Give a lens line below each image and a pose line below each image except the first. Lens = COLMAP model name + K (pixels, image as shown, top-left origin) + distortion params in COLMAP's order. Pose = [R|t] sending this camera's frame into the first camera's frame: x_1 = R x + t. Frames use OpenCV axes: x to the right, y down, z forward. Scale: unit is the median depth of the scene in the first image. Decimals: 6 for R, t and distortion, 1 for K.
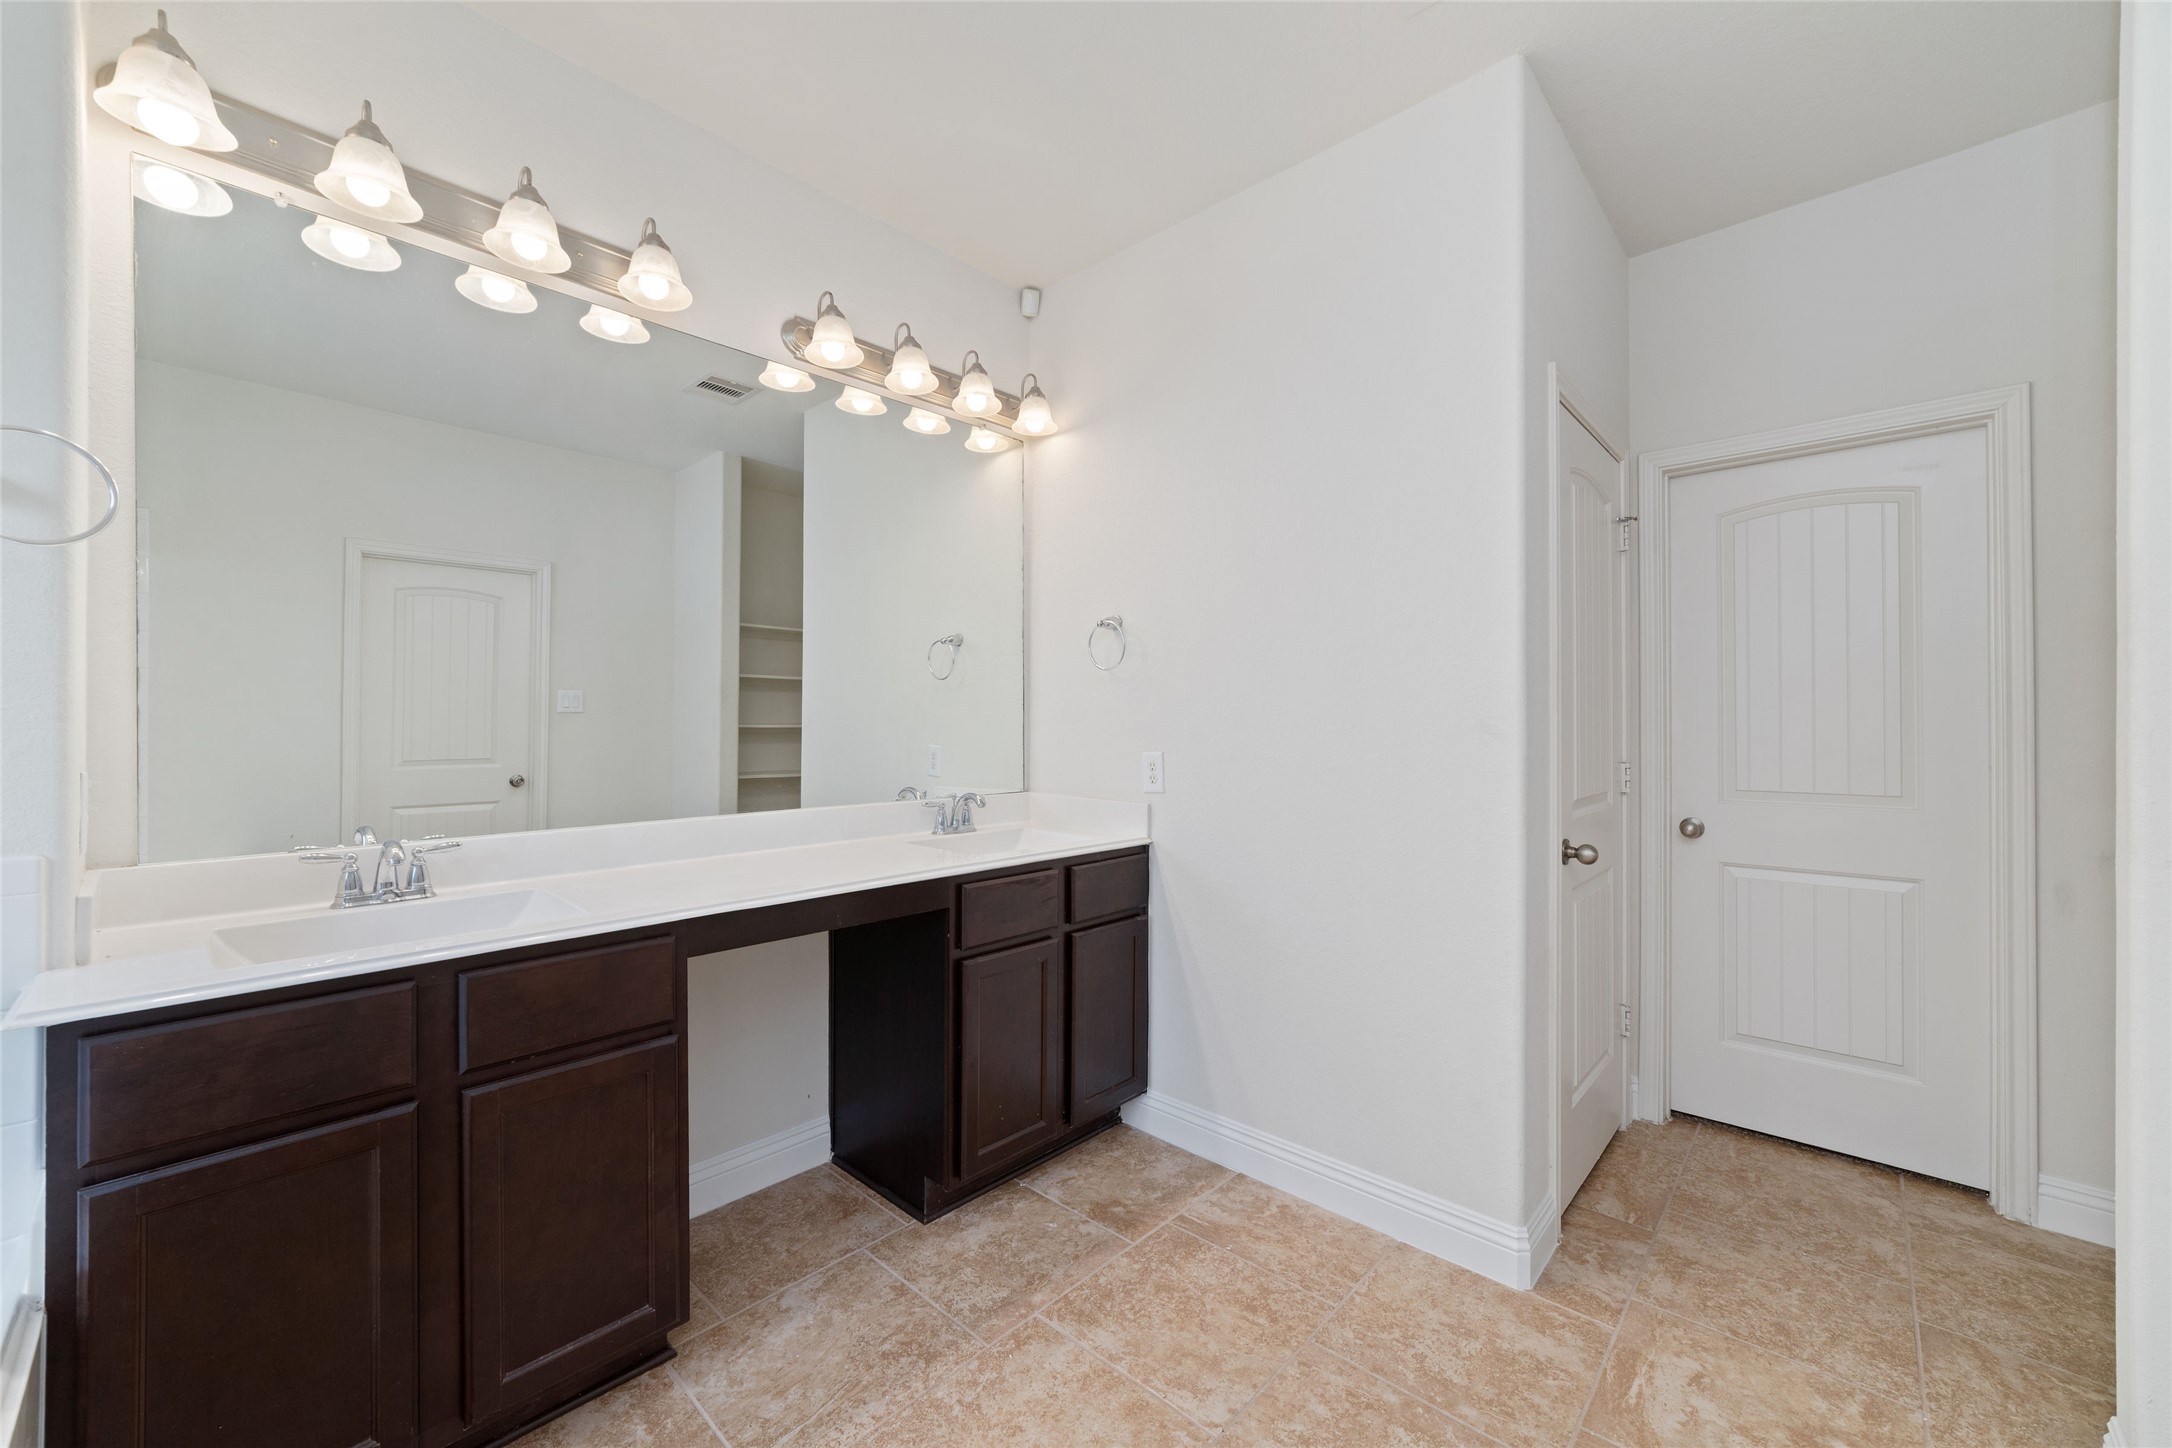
lens RADIAL K [[833.2, 0, 1097.3], [0, 833.2, 718.5], [0, 0, 1]] dist [-0.014865, 0.003609]
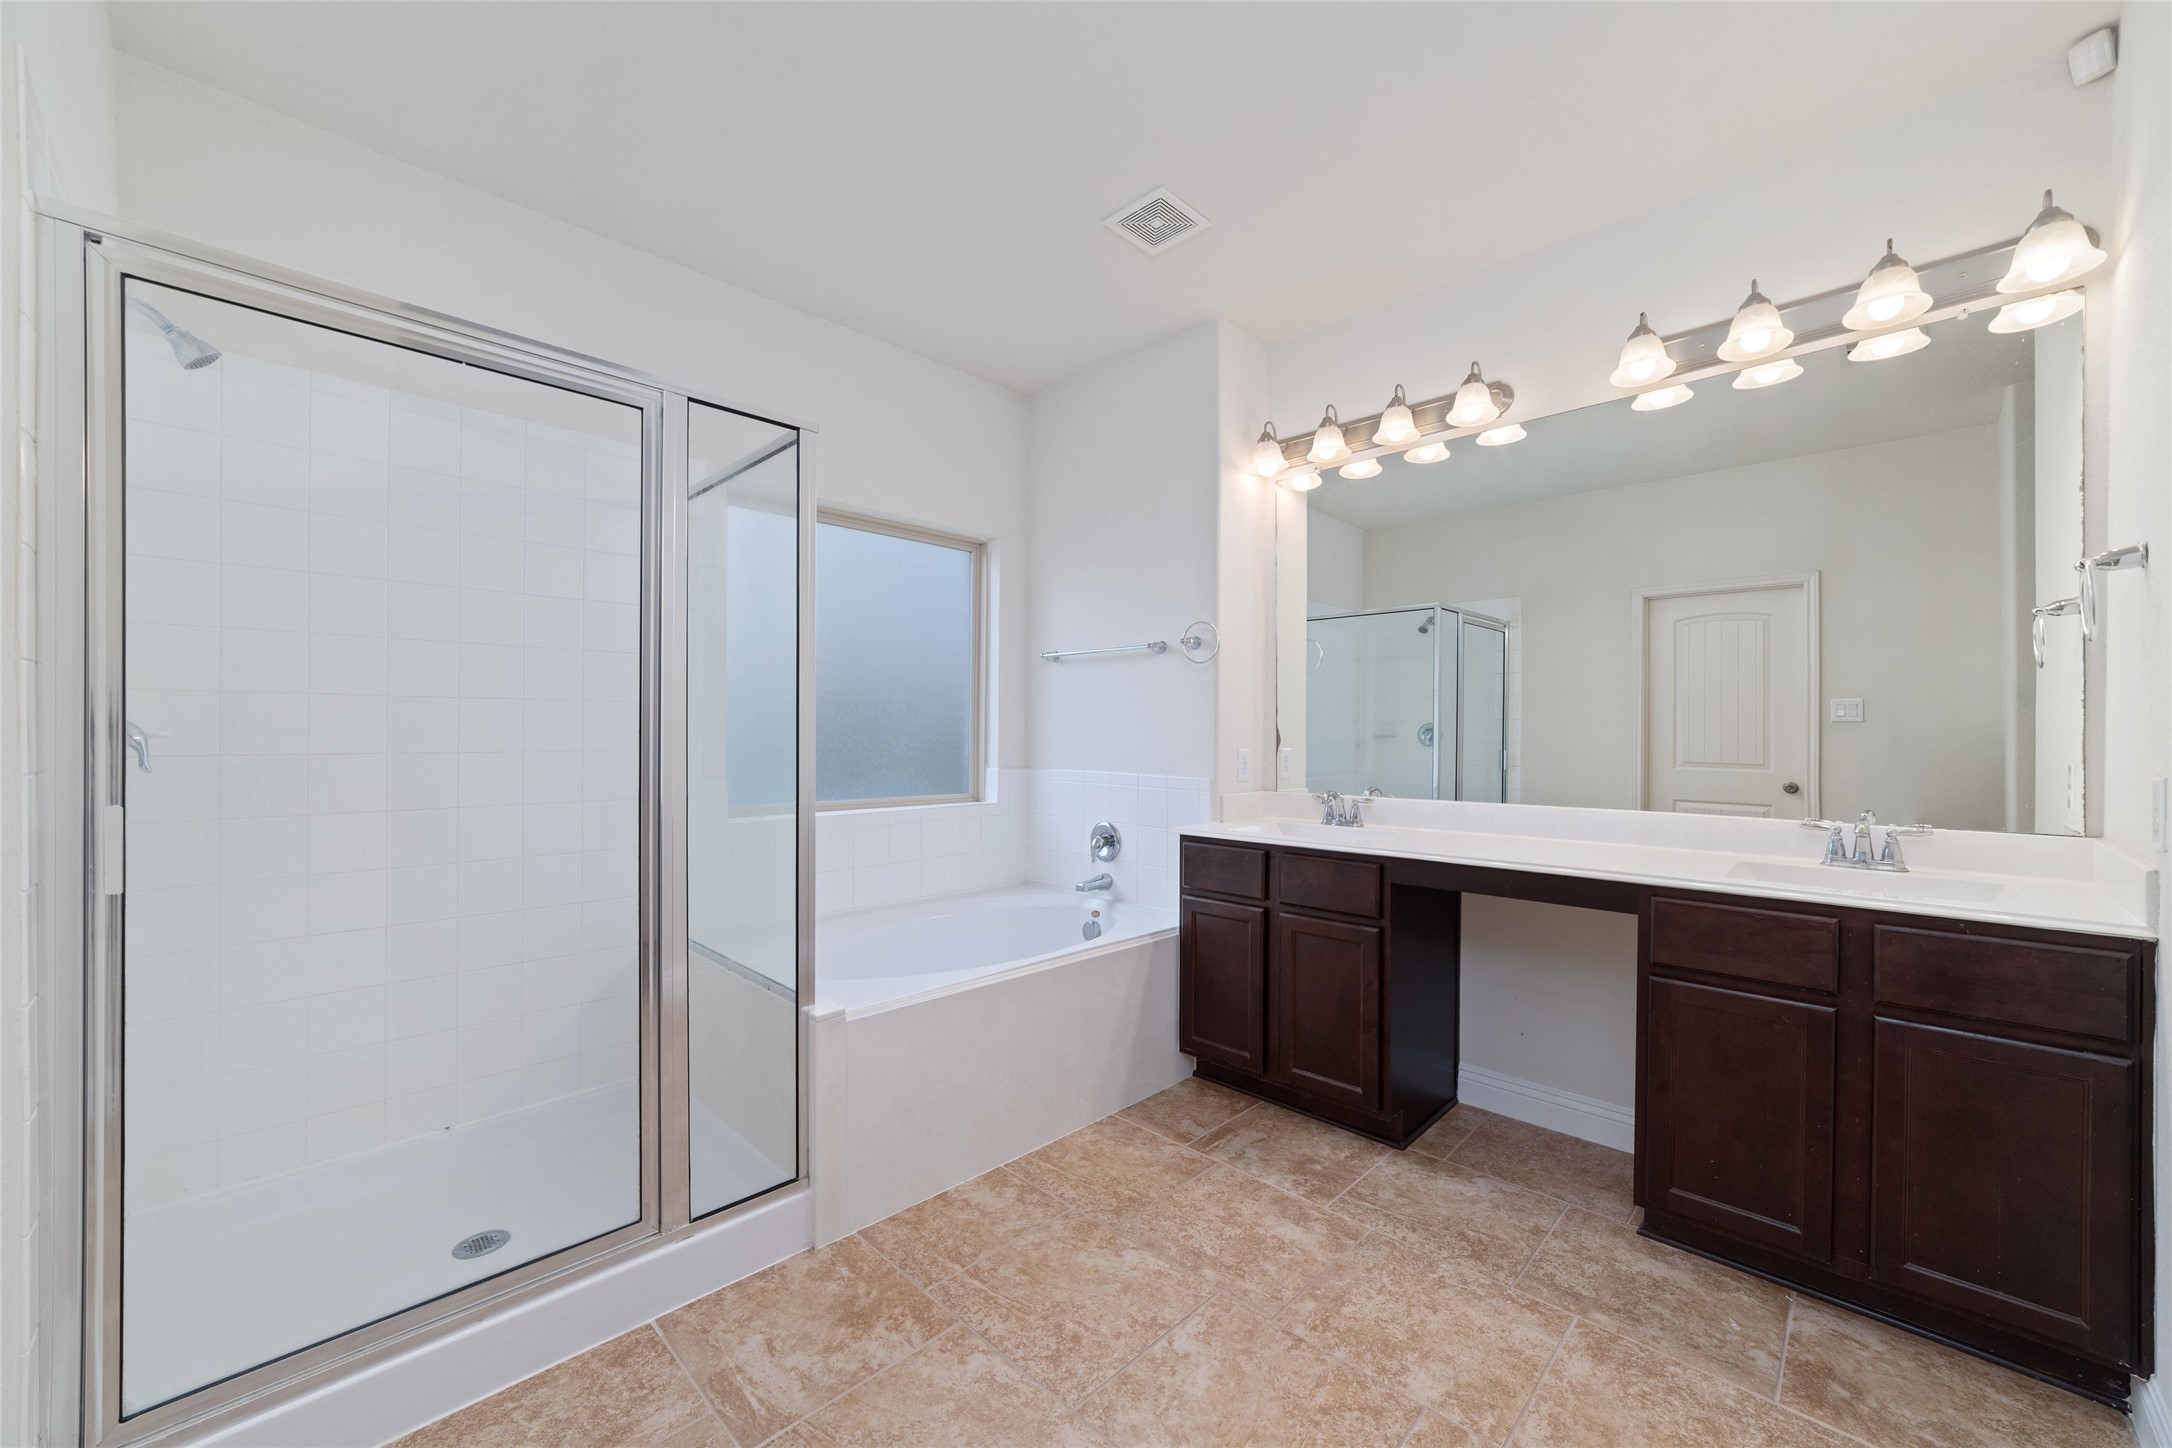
lens RADIAL K [[833.2, 0, 1096.4], [0, 833.2, 732.1], [0, 0, 1]] dist [-0.014865, 0.003609]
pose [[-0.018537, -0.003429, -0.999822, 0.875331], [0.003030, 0.999989, -0.003486, 0.013269], [0.999824, -0.003094, -0.018527, 0.411603]]
